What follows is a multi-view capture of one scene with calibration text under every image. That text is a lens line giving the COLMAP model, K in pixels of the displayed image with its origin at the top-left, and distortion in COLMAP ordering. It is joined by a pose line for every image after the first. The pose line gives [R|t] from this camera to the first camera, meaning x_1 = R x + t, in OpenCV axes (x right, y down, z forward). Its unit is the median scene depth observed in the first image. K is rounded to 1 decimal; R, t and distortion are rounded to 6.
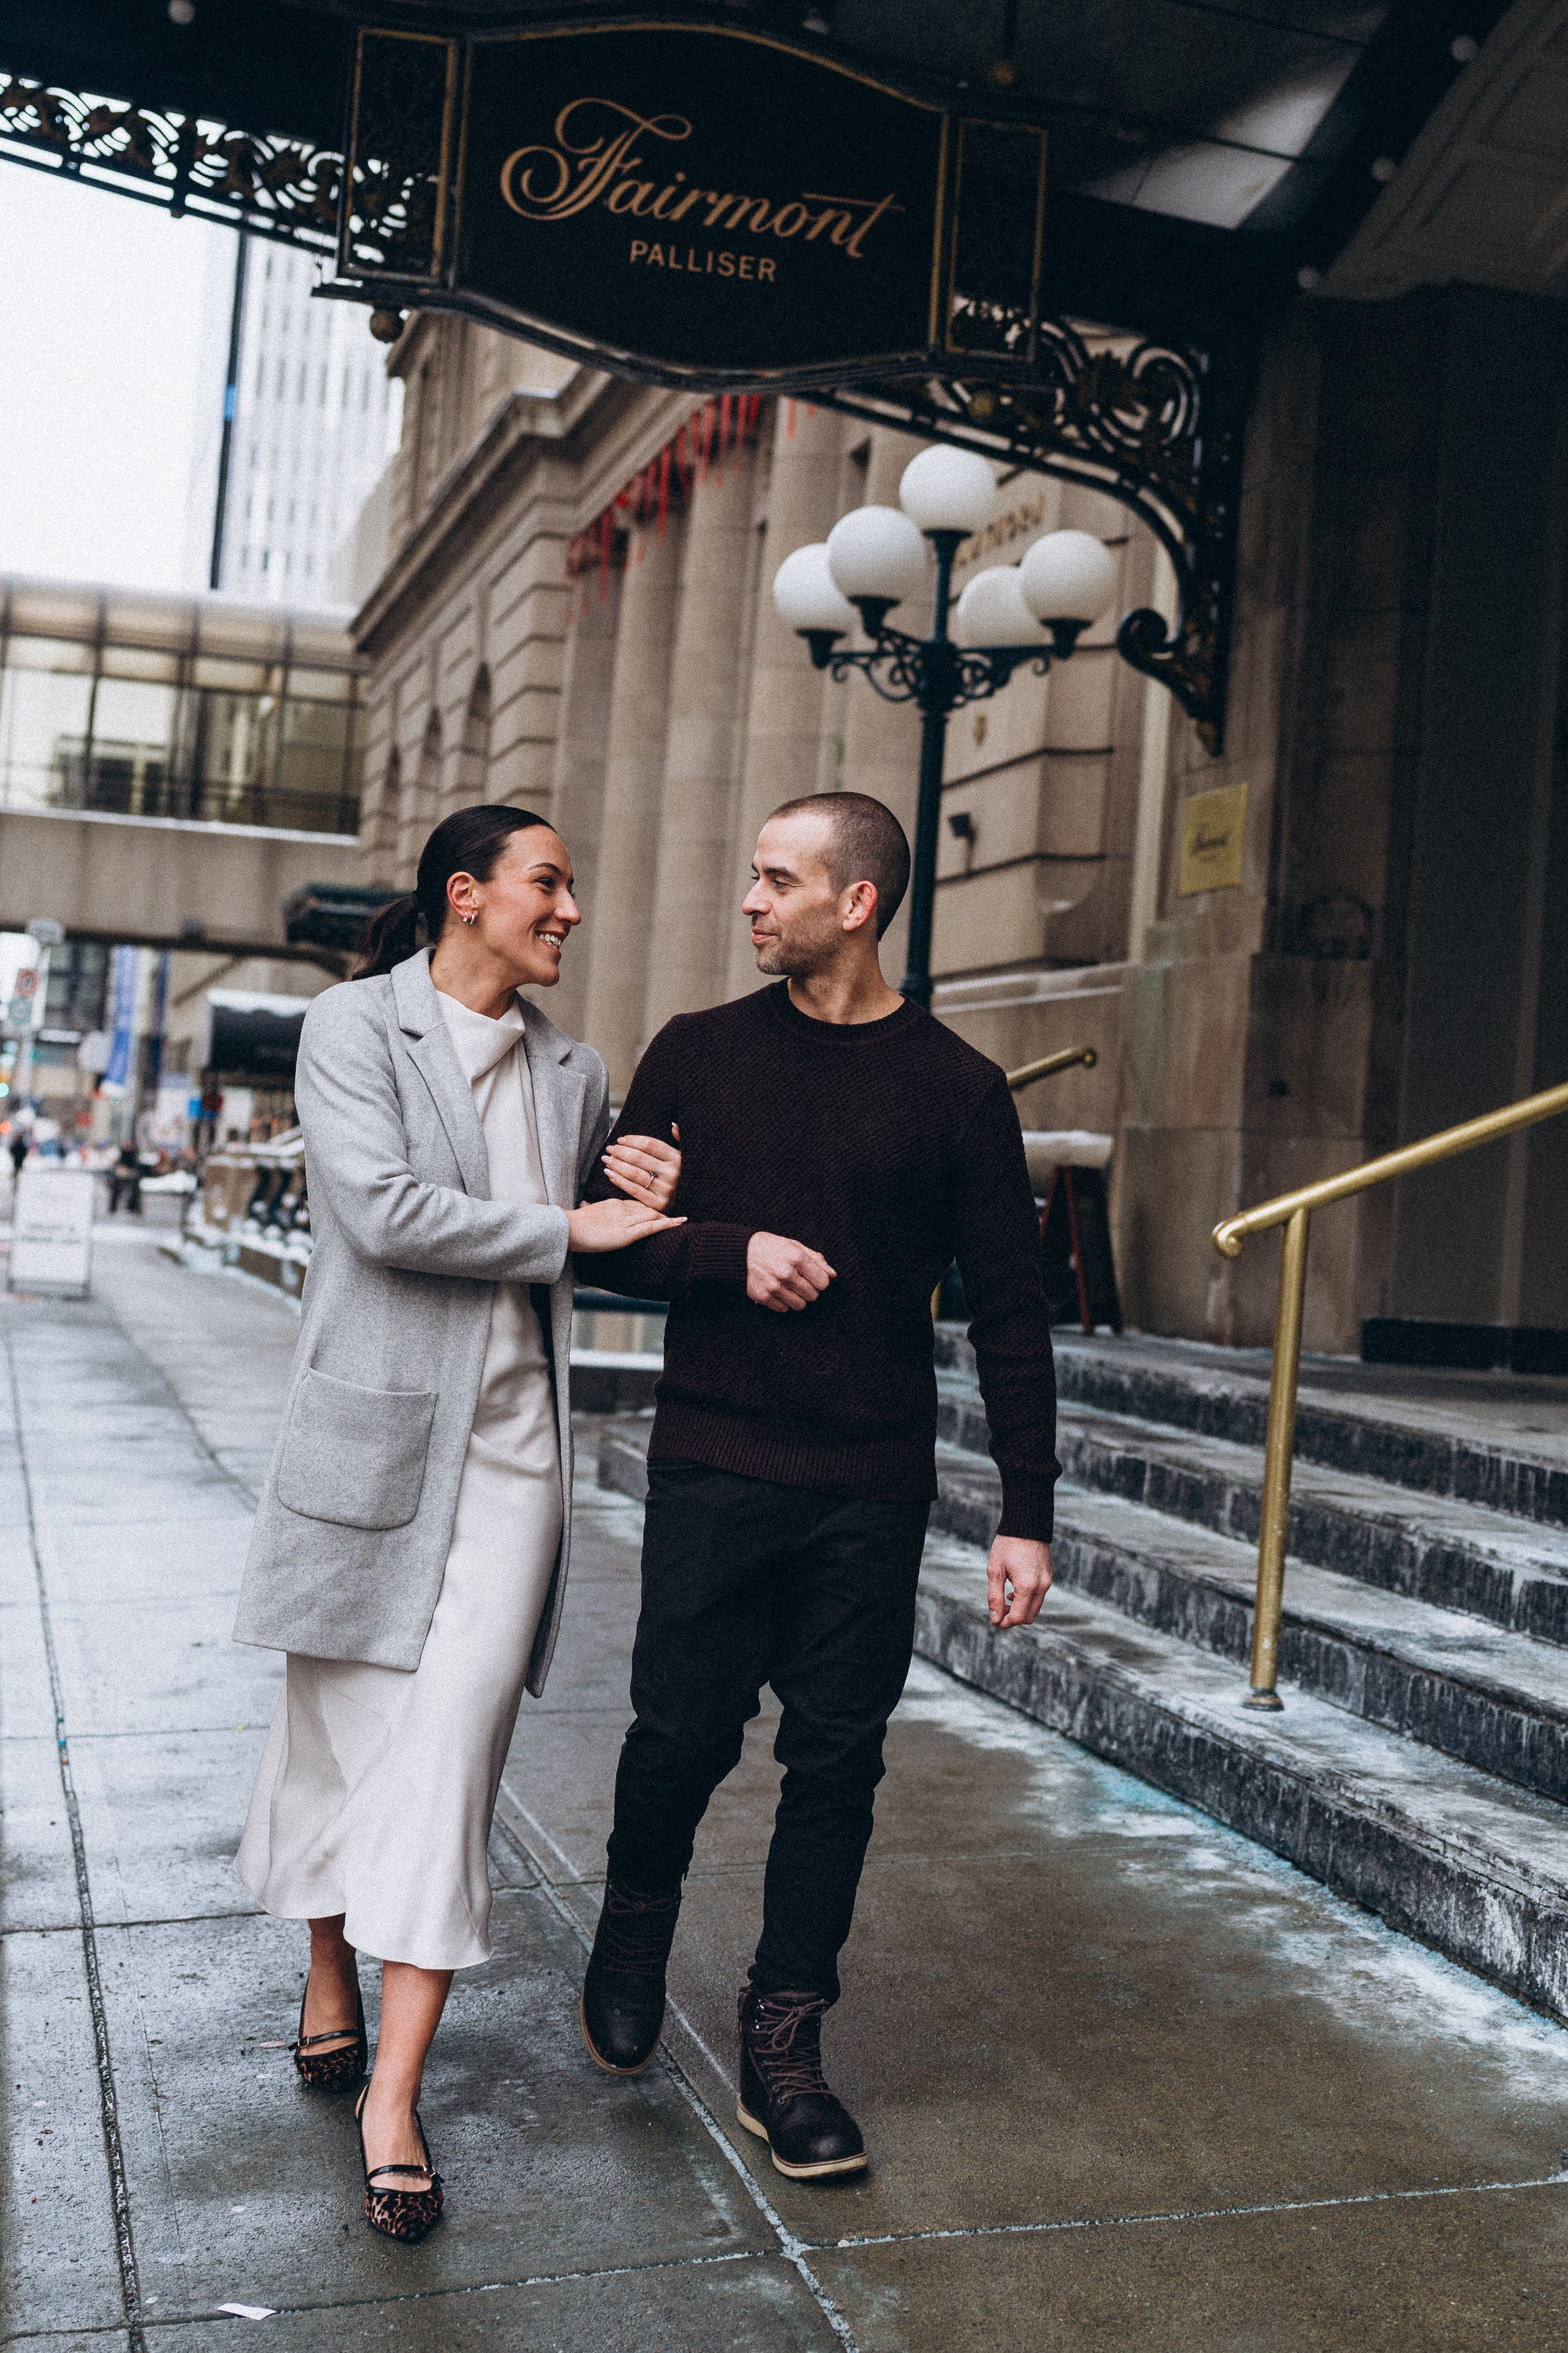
lens RADIAL K [[3017.1, 0, 695.7], [0, 3017.1, 1030.2], [0, 0, 1]] dist [0.013010, 0.004696]
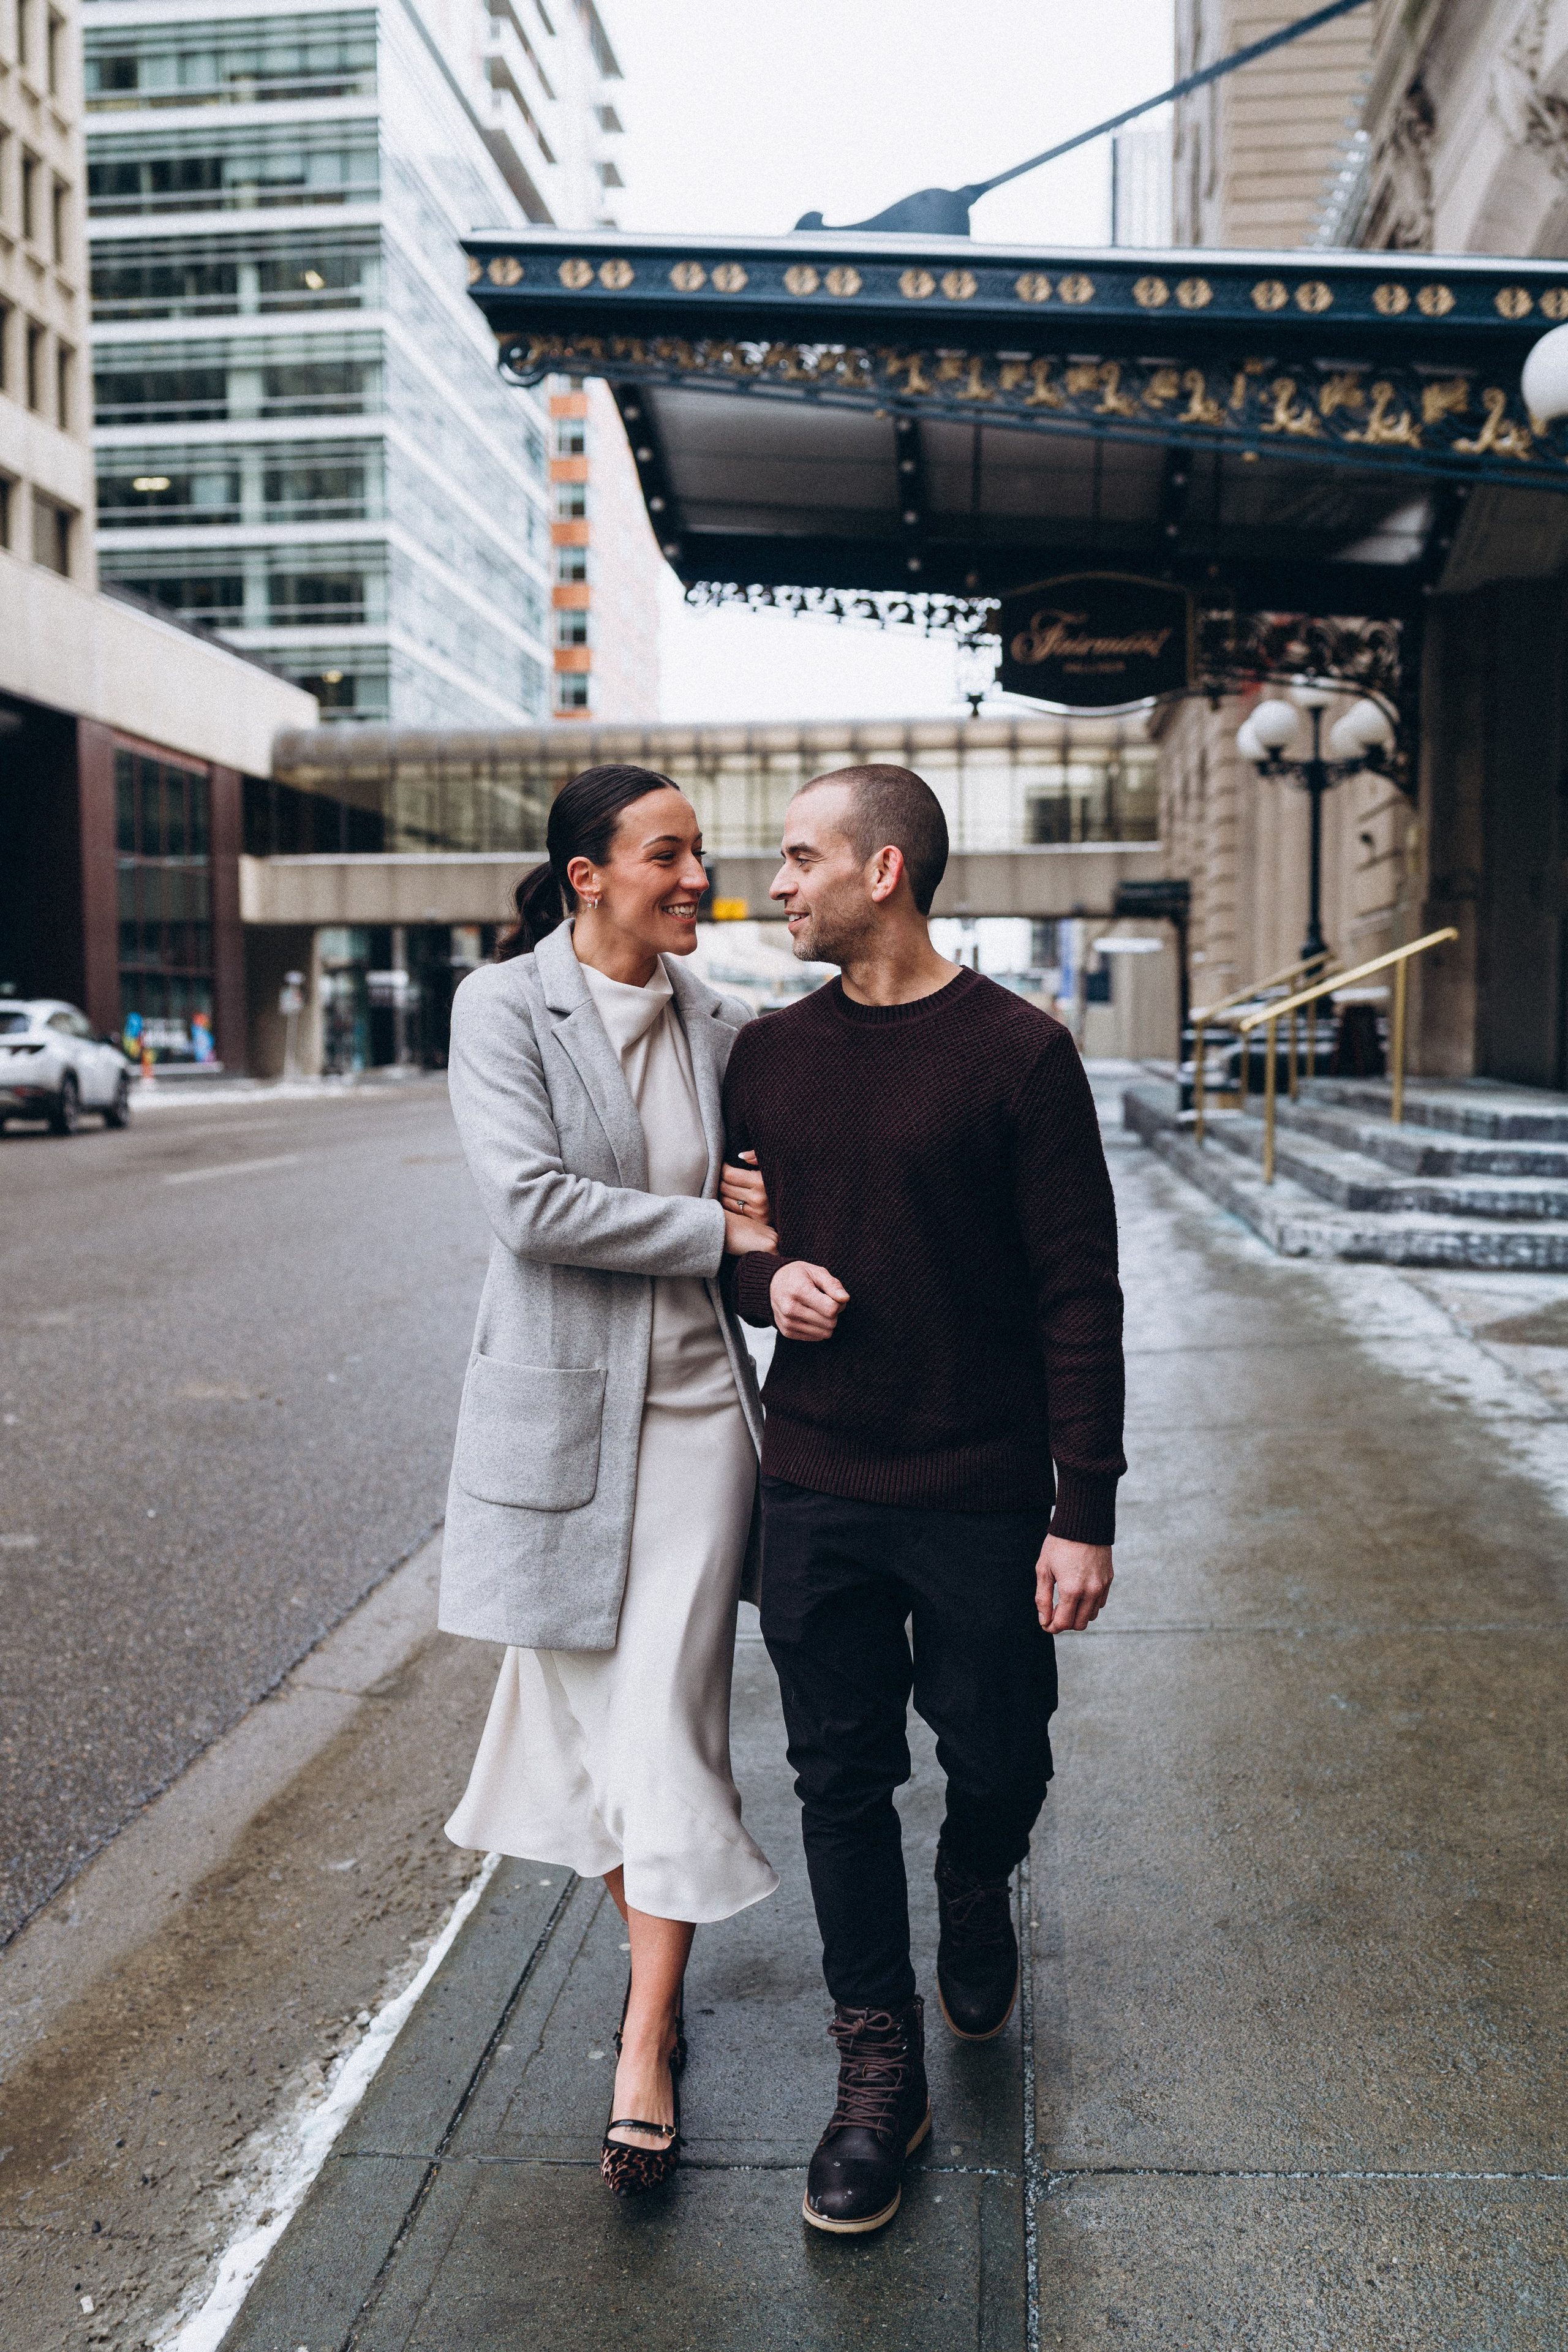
lens RADIAL K [[1940.8, 0, 784.0], [0, 1940.8, 1176.0], [0, 0, 1]] dist [-0.006292, -0.008867]
pose [[0.936387, -0.055200, -0.346602, 0.197404], [0.093066, 0.991254, 0.093562, -0.002167], [0.338406, -0.119867, 0.933334, -0.447291]]
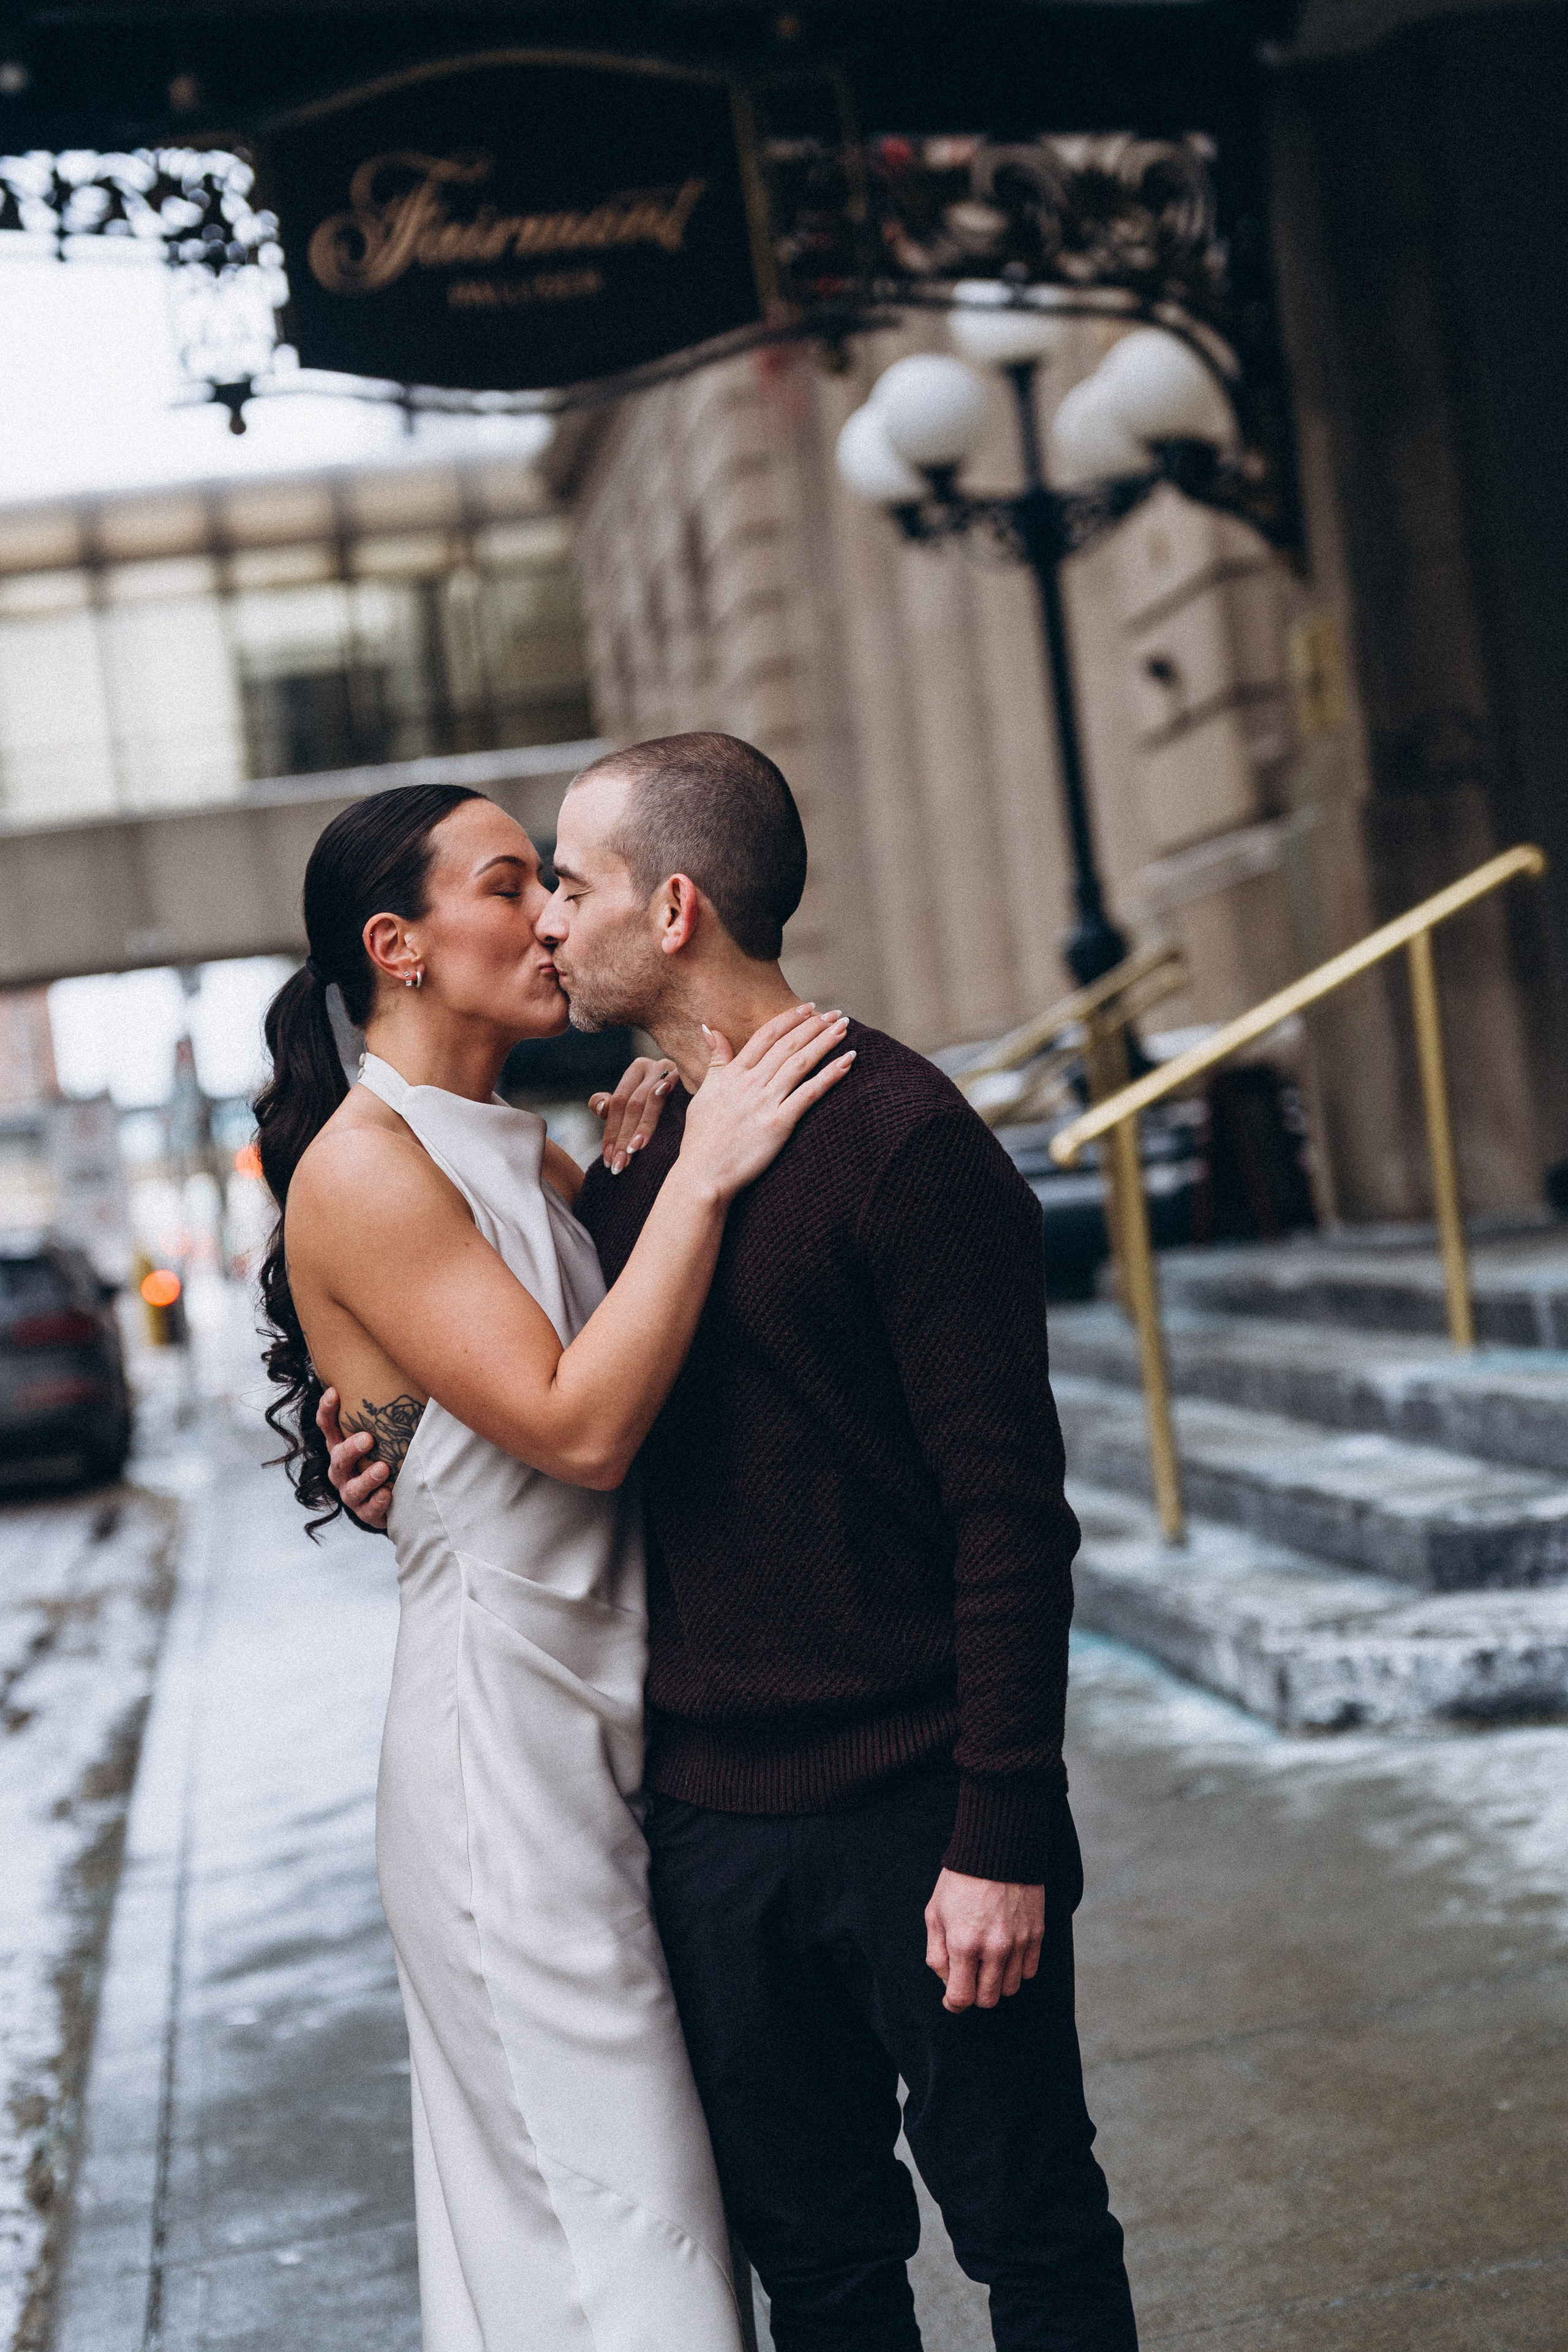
lens RADIAL K [[4596.4, 0, 775.7], [0, 4596.4, 1294.6], [0, 0, 1]] dist [-0.015448, 0.043730]
pose [[0.972694, -0.194802, -0.126166, 0.137410], [0.204382, 0.976531, 0.067937, -0.008473], [0.109970, -0.091868, 0.989680, -0.353063]]
